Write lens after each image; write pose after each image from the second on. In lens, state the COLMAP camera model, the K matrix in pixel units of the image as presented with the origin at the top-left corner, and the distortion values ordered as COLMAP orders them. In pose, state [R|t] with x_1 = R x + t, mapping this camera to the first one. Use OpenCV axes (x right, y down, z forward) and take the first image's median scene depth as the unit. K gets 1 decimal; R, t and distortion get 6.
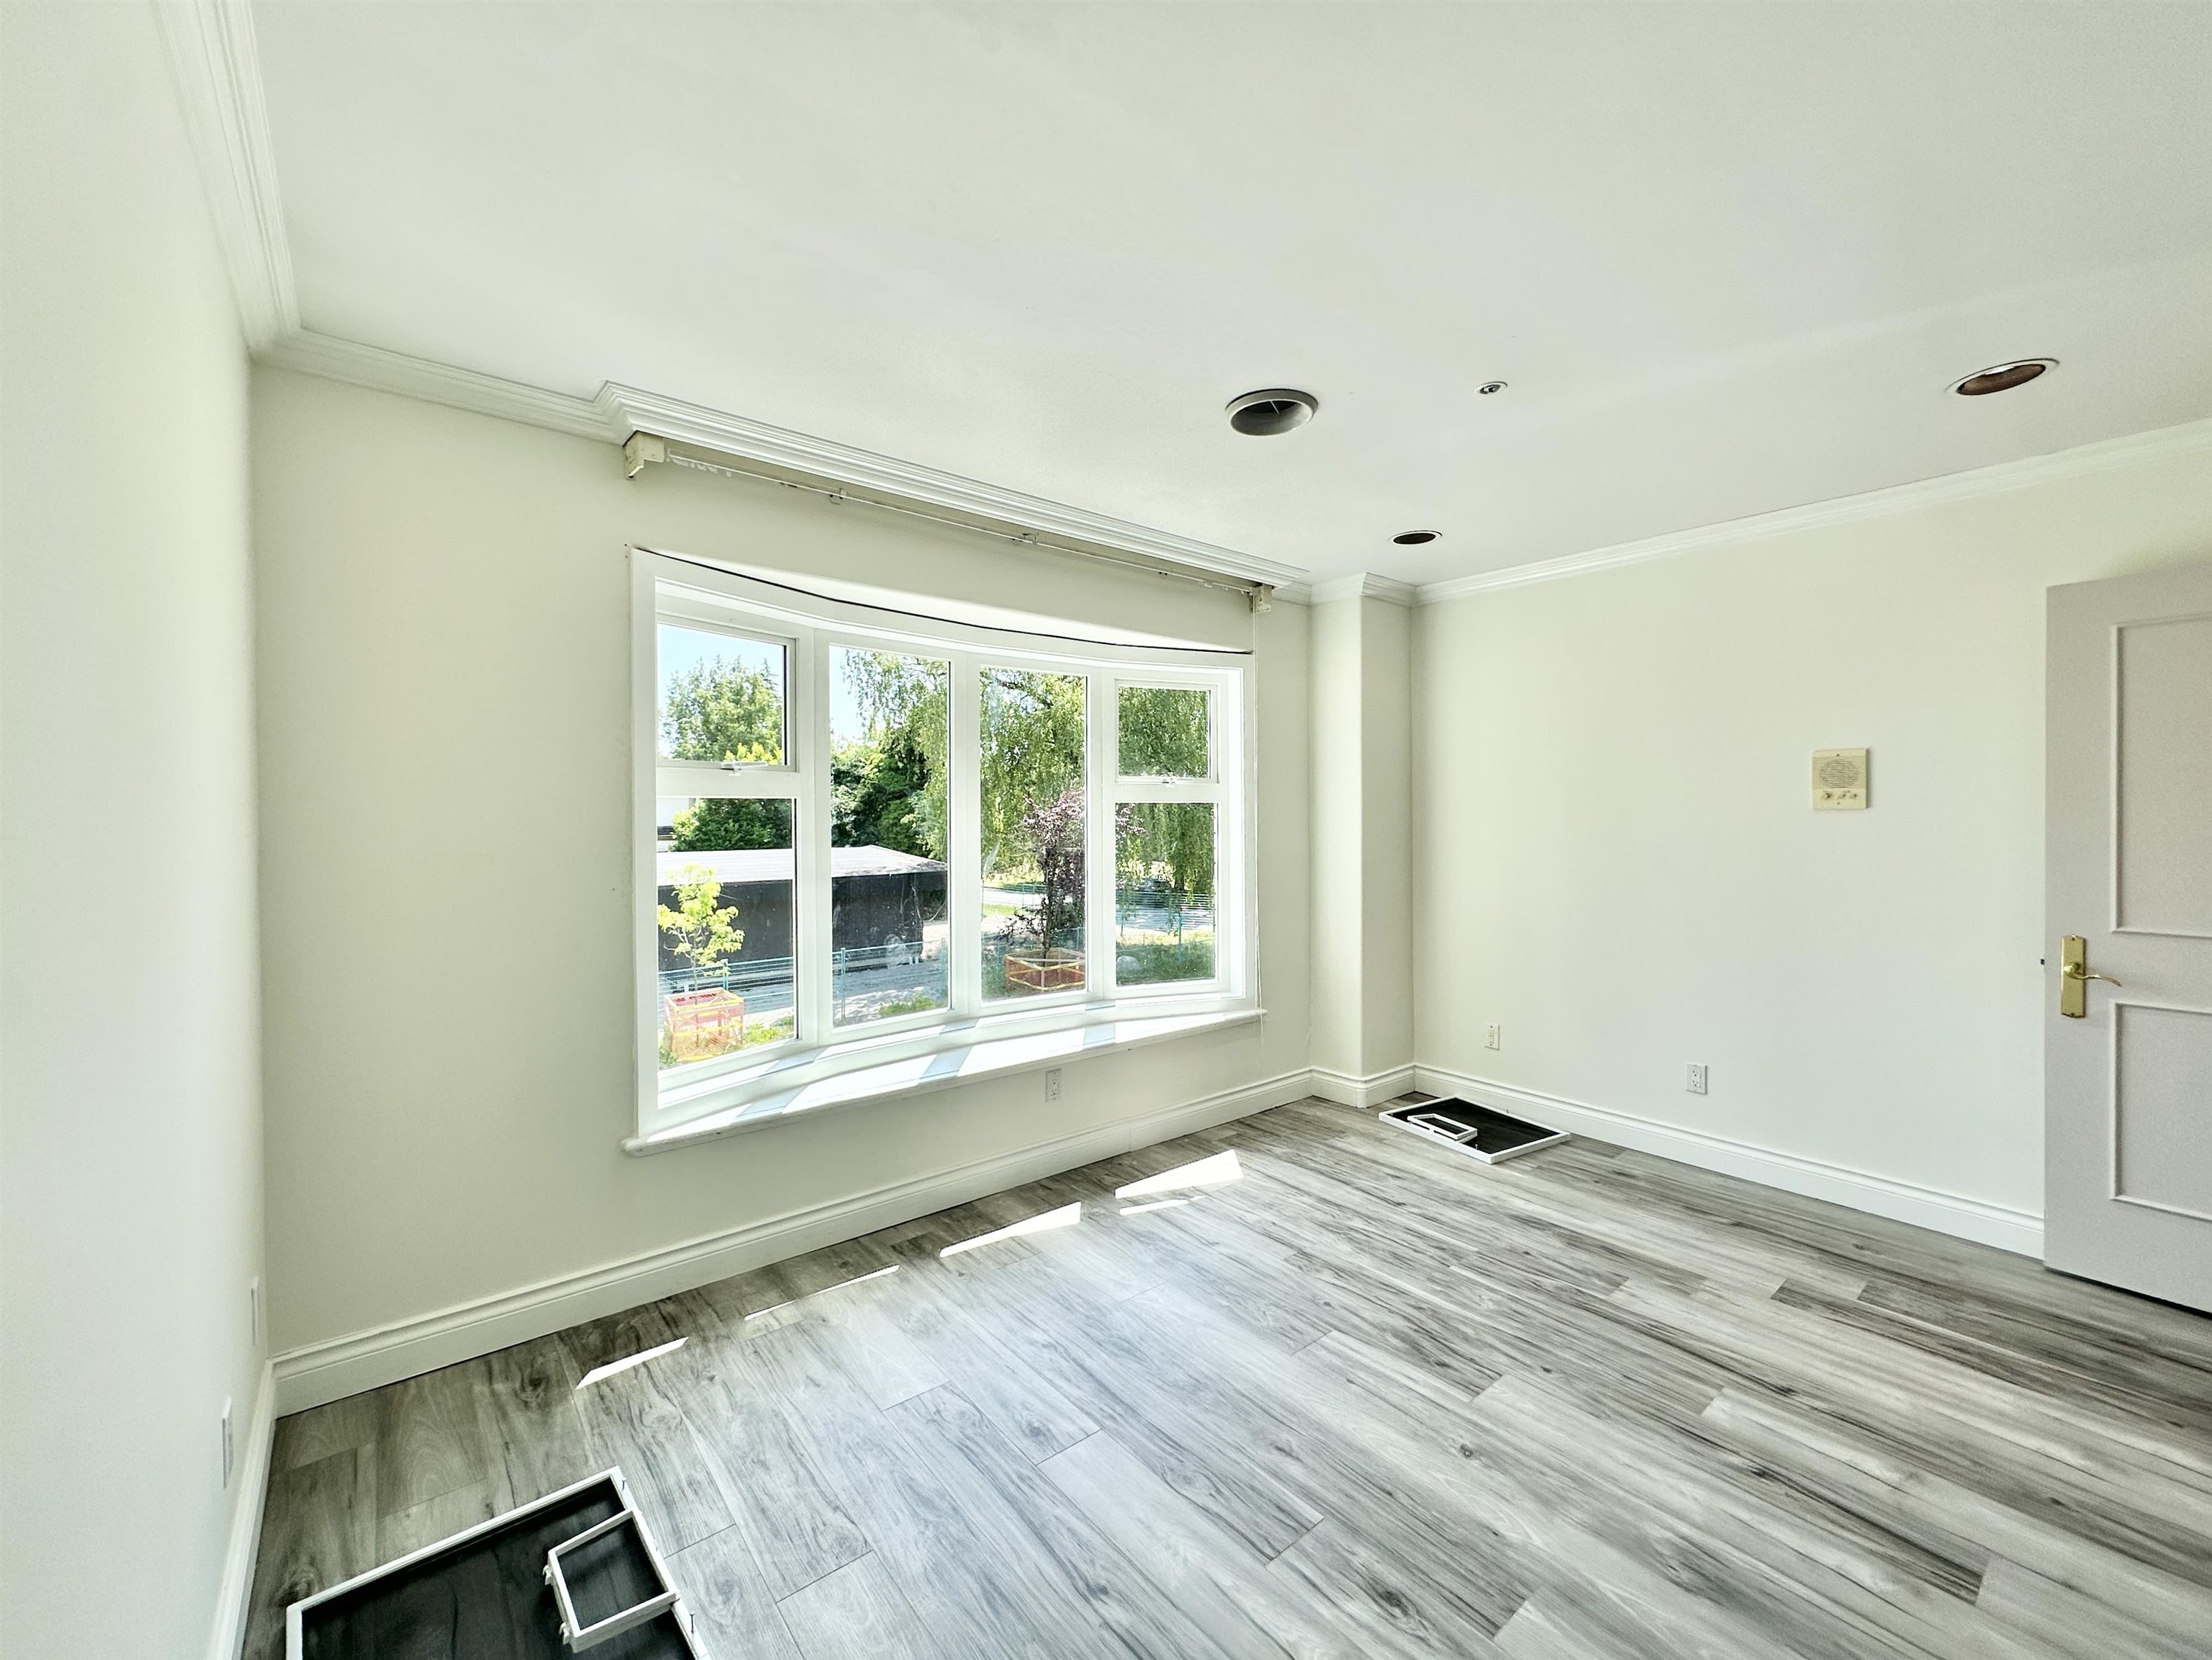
lens RADIAL K [[893.9, 0, 1106.7], [0, 893.9, 820.4], [0, 0, 1]] dist [-0.001437, 0.001619]
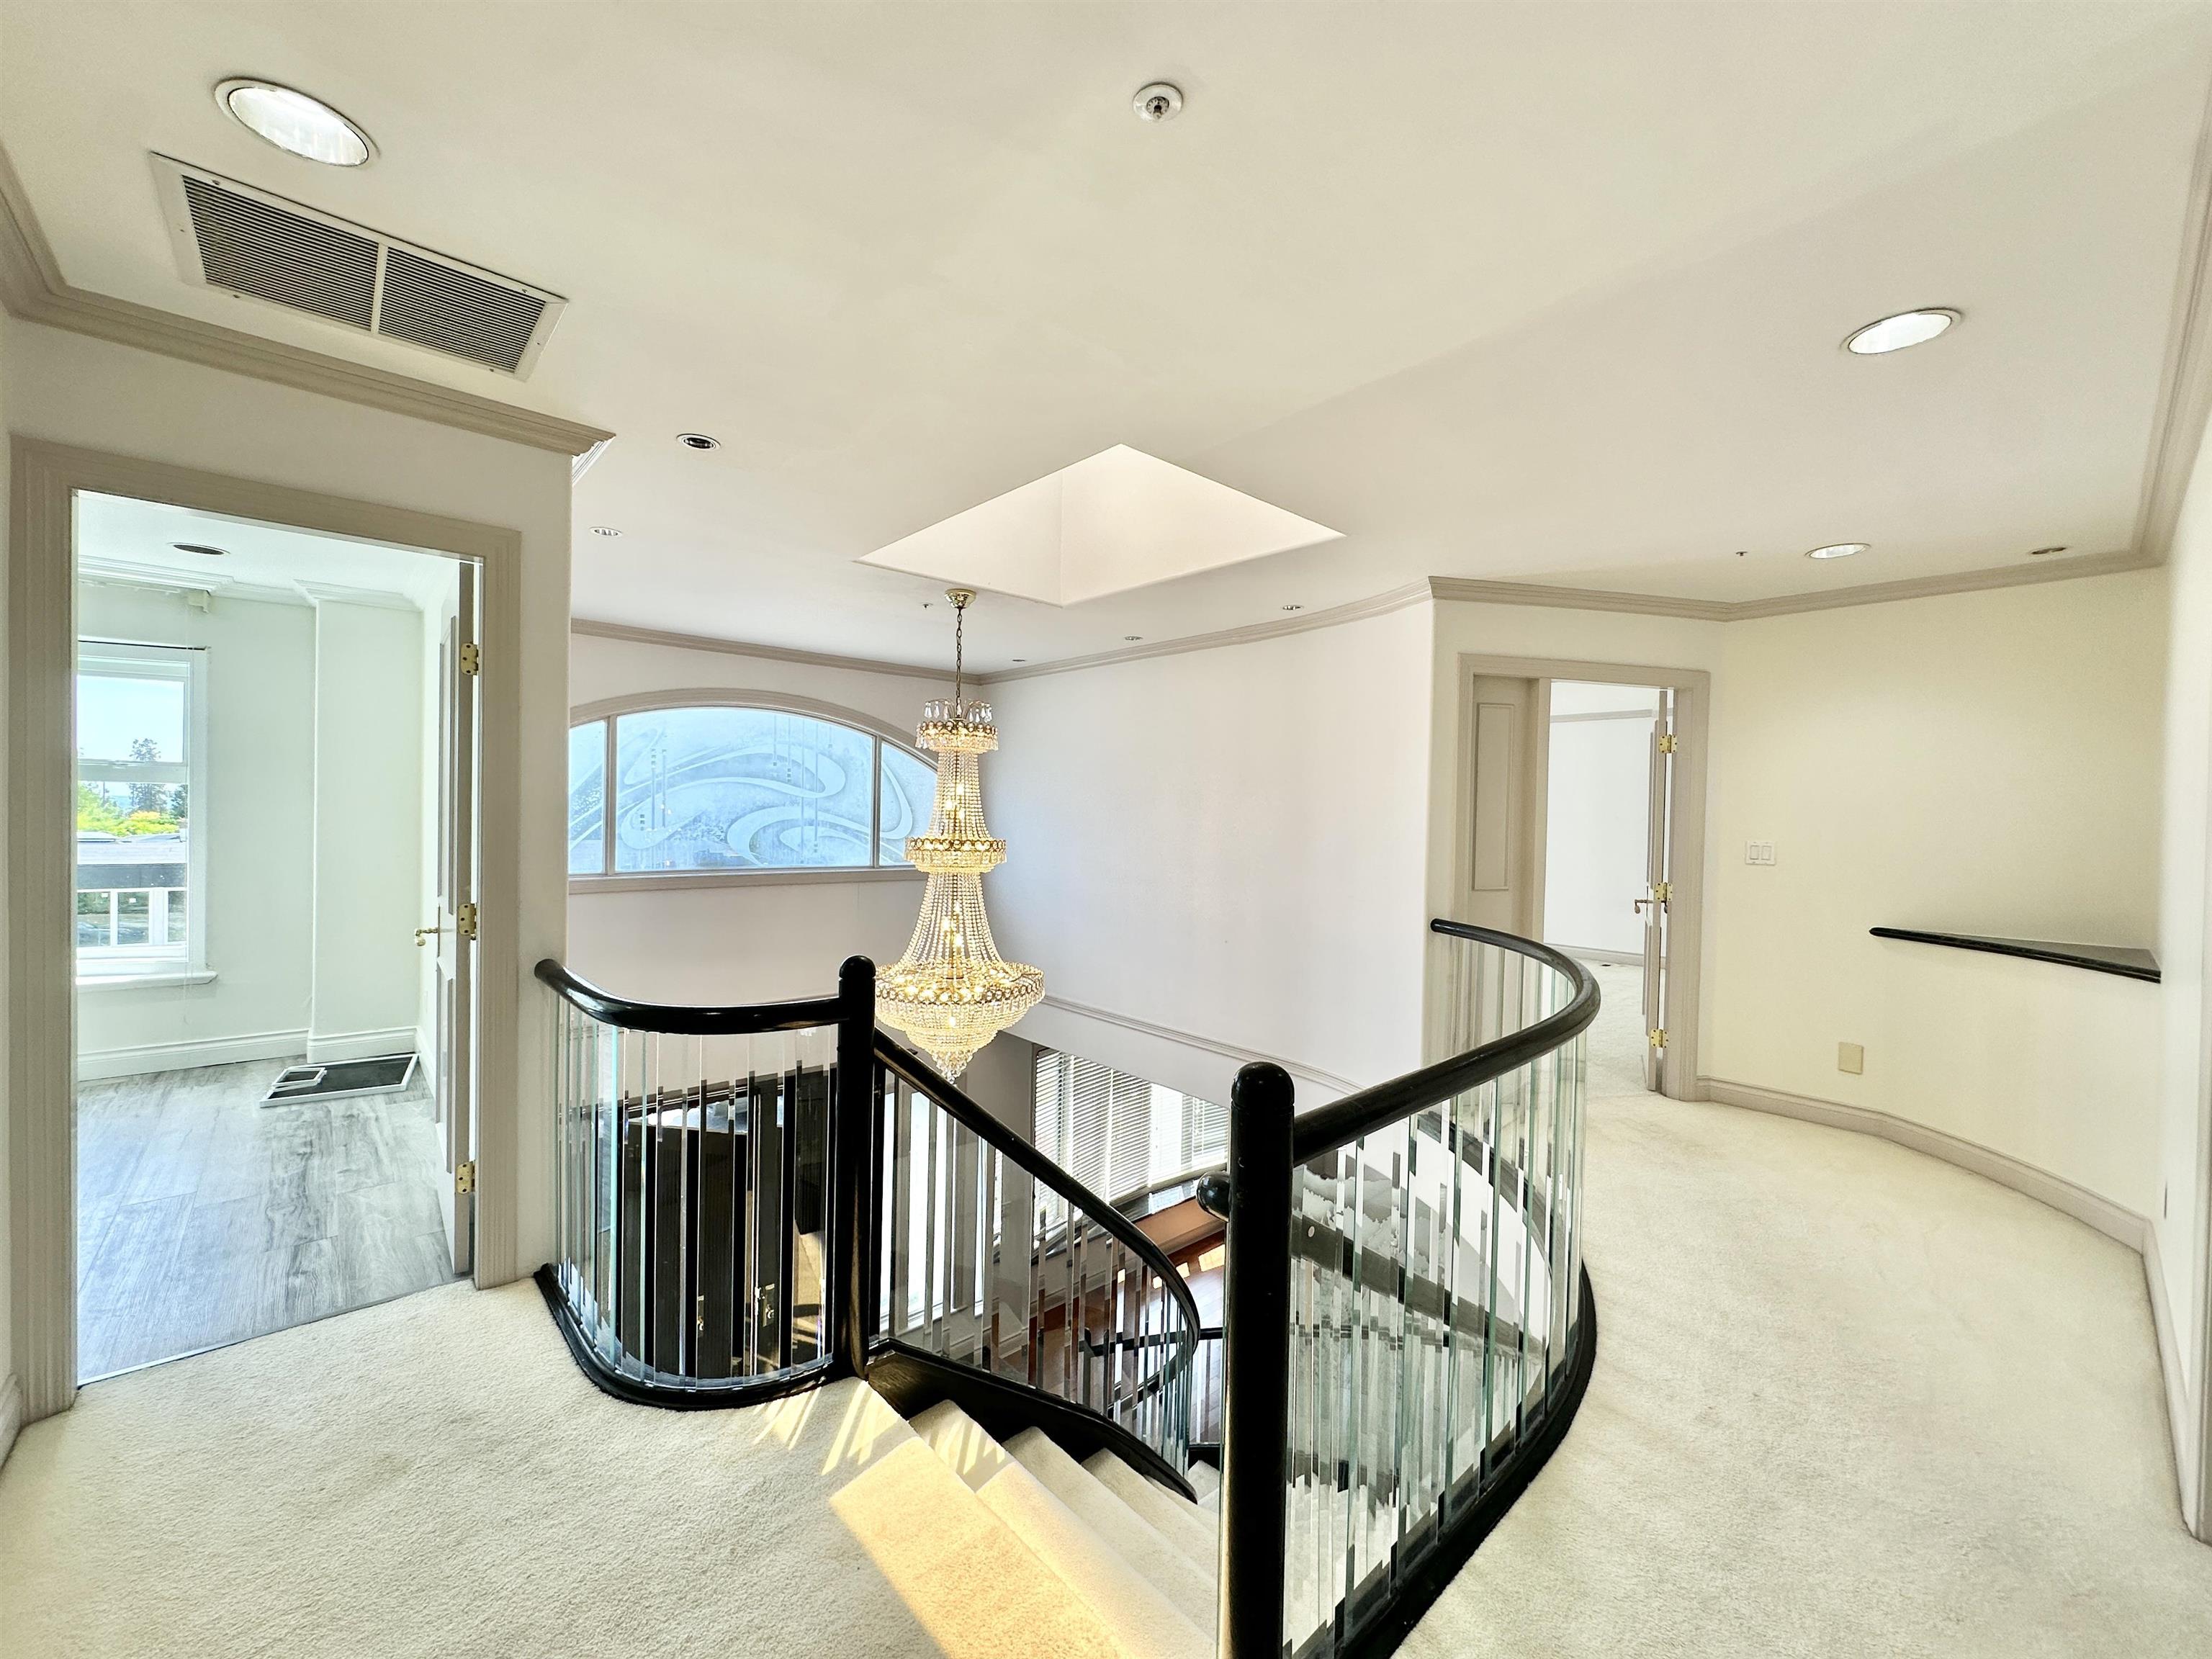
lens RADIAL K [[893.8, 0, 1106.4], [0, 893.8, 834.1], [0, 0, 1]] dist [-0.001437, 0.001619]
pose [[0.998434, 0.027707, 0.048592, 1.480409], [-0.027915, 0.999604, 0.003620, 0.018866], [-0.048472, -0.004970, 0.998812, -0.146102]]
